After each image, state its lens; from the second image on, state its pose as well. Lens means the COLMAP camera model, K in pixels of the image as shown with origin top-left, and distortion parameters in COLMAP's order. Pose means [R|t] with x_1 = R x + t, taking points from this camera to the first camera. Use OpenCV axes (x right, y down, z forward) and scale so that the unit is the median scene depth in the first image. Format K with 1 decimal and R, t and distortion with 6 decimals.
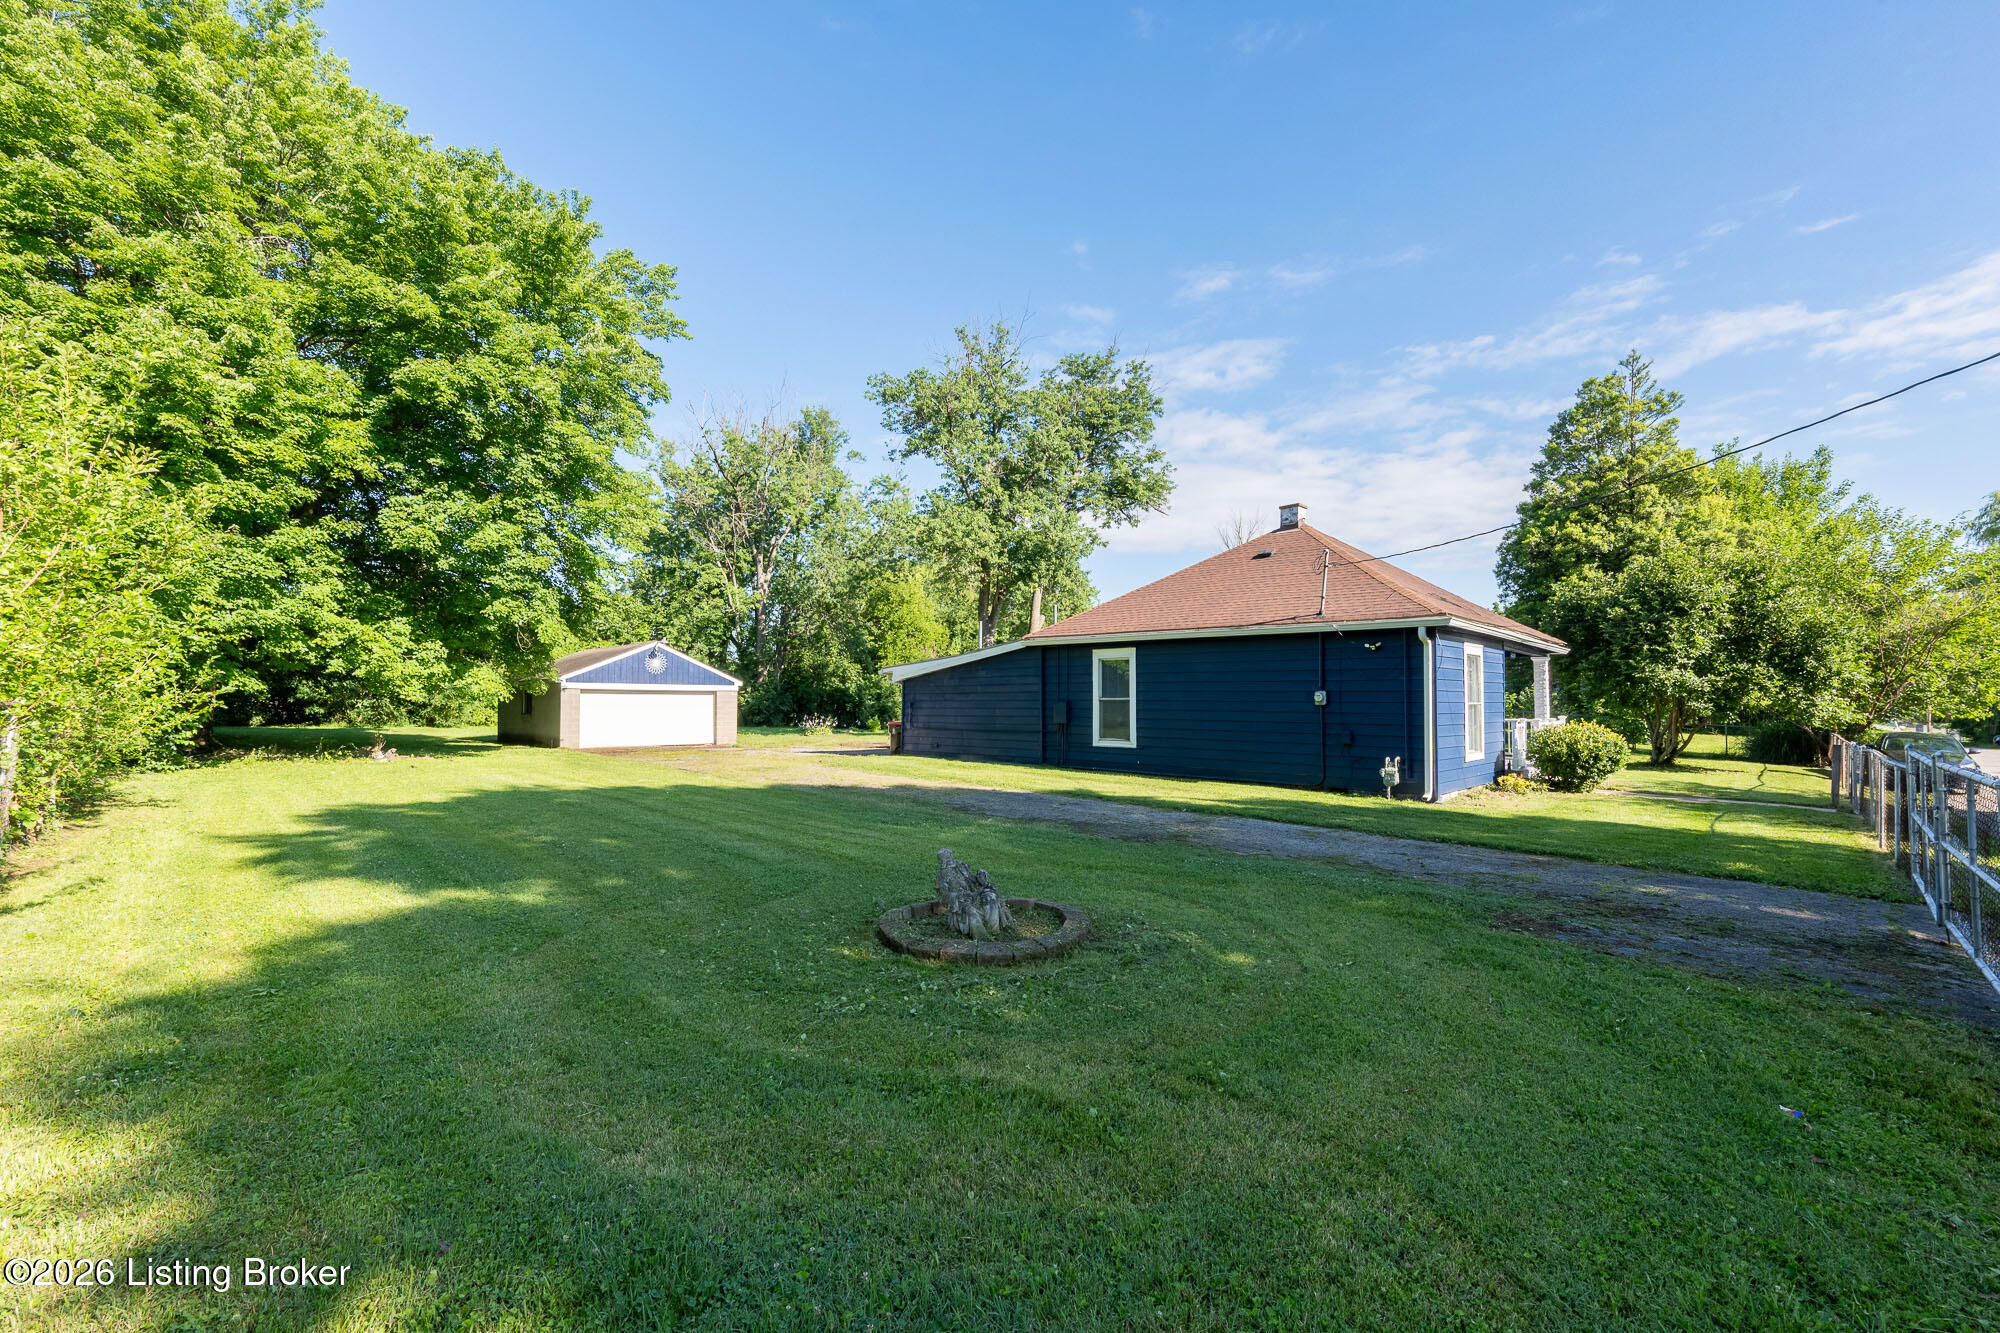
lens RADIAL K [[825.2, 0, 1002.8], [0, 825.2, 699.1], [0, 0, 1]] dist [-0.000044, -0.000010]
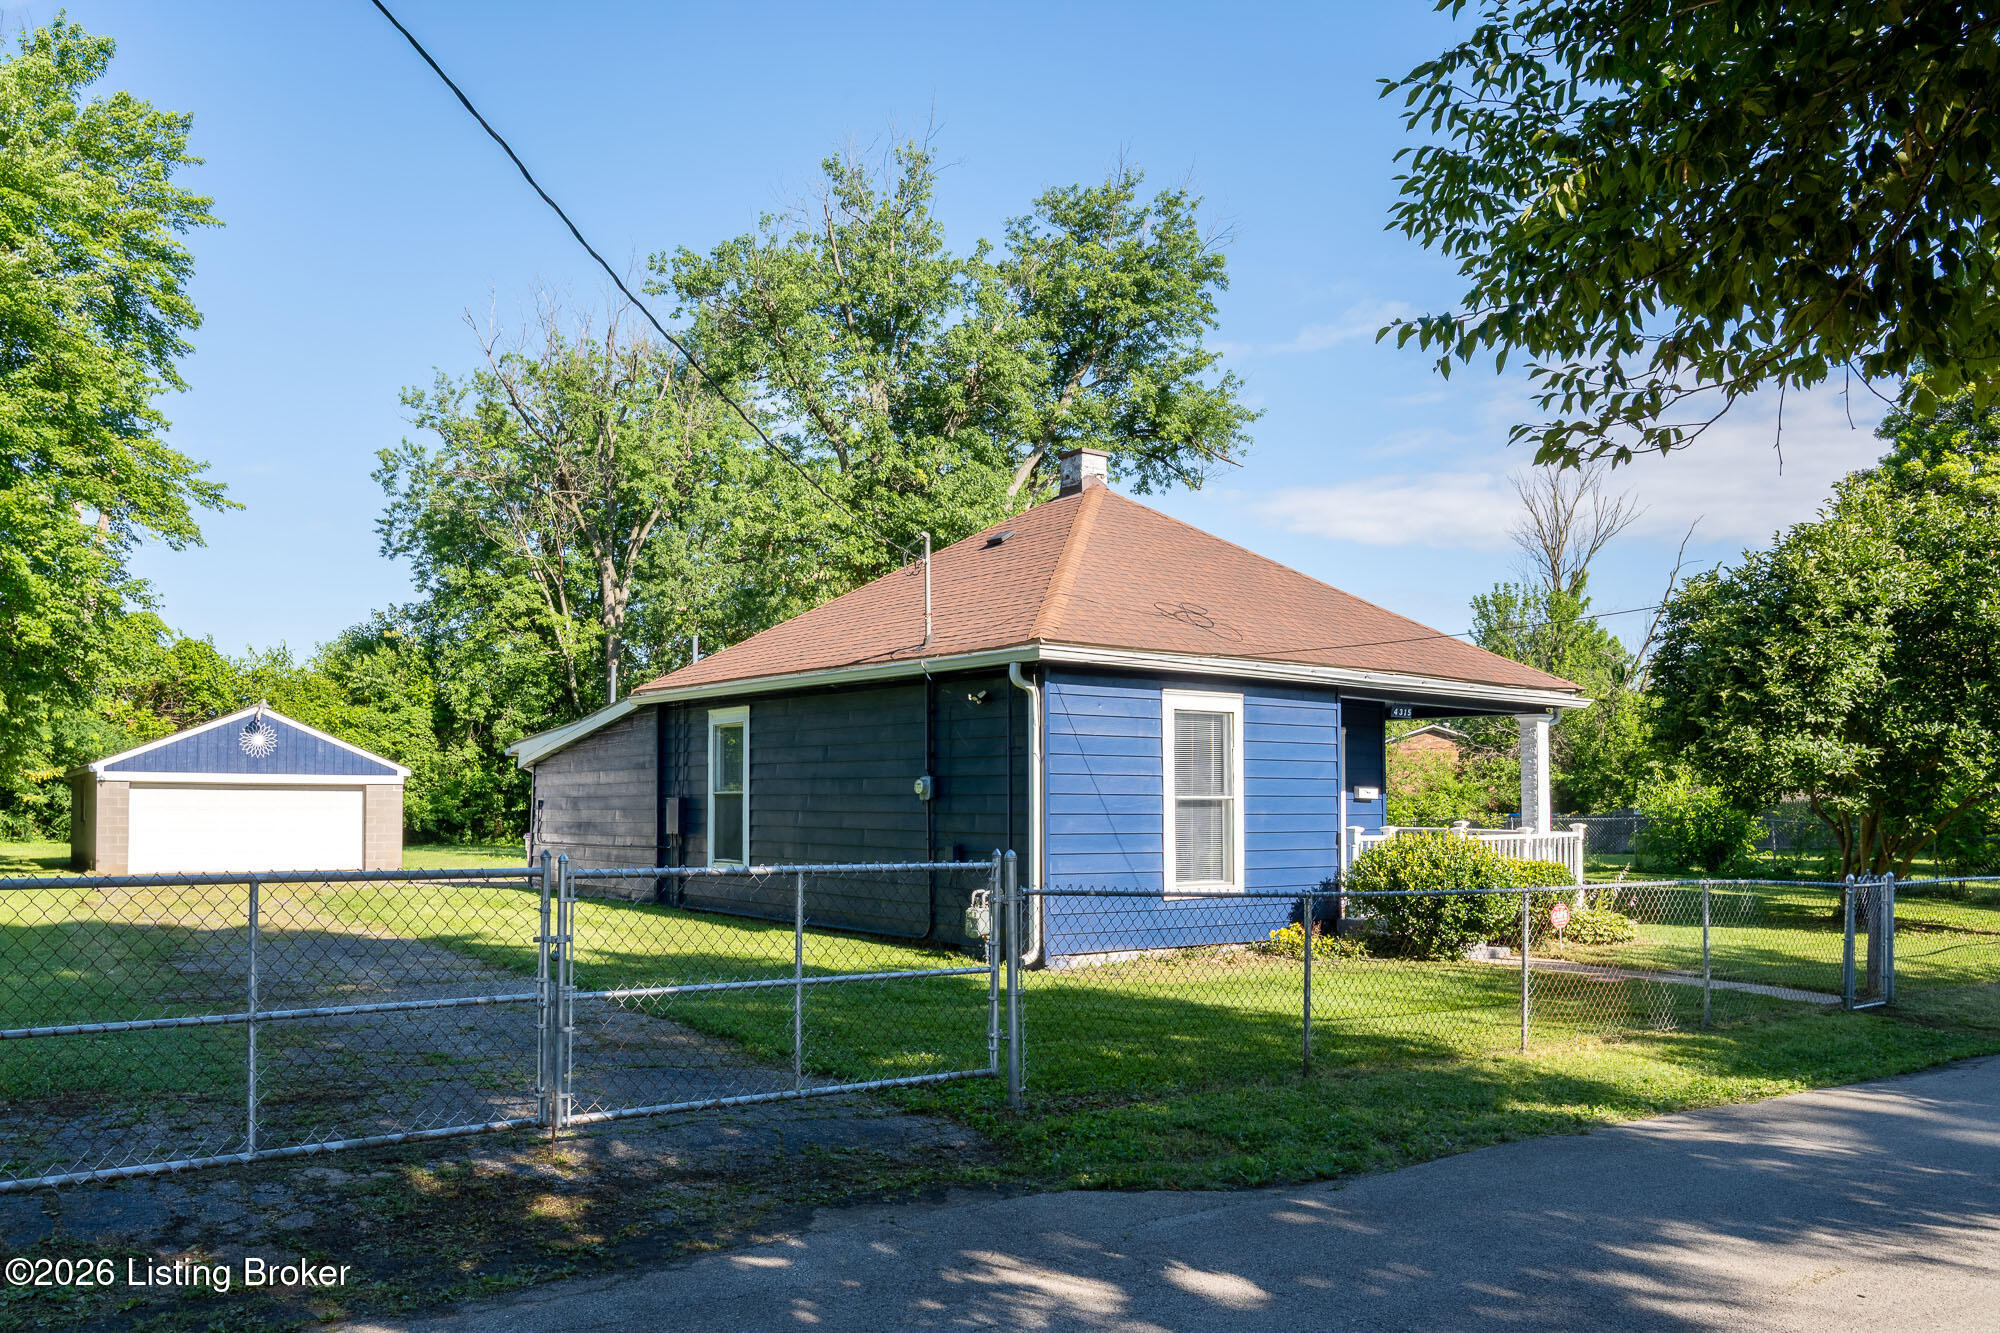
lens RADIAL K [[1510.1, 0, 1000.2], [0, 1510.1, 778.0], [0, 0, 1]] dist [-0.007106, -0.004303]
pose [[0.982157, -0.002187, -0.188050, 0.278614], [-0.001490, 0.999810, -0.019410, 0.005272], [0.188056, 0.019344, 0.981968, -0.013499]]
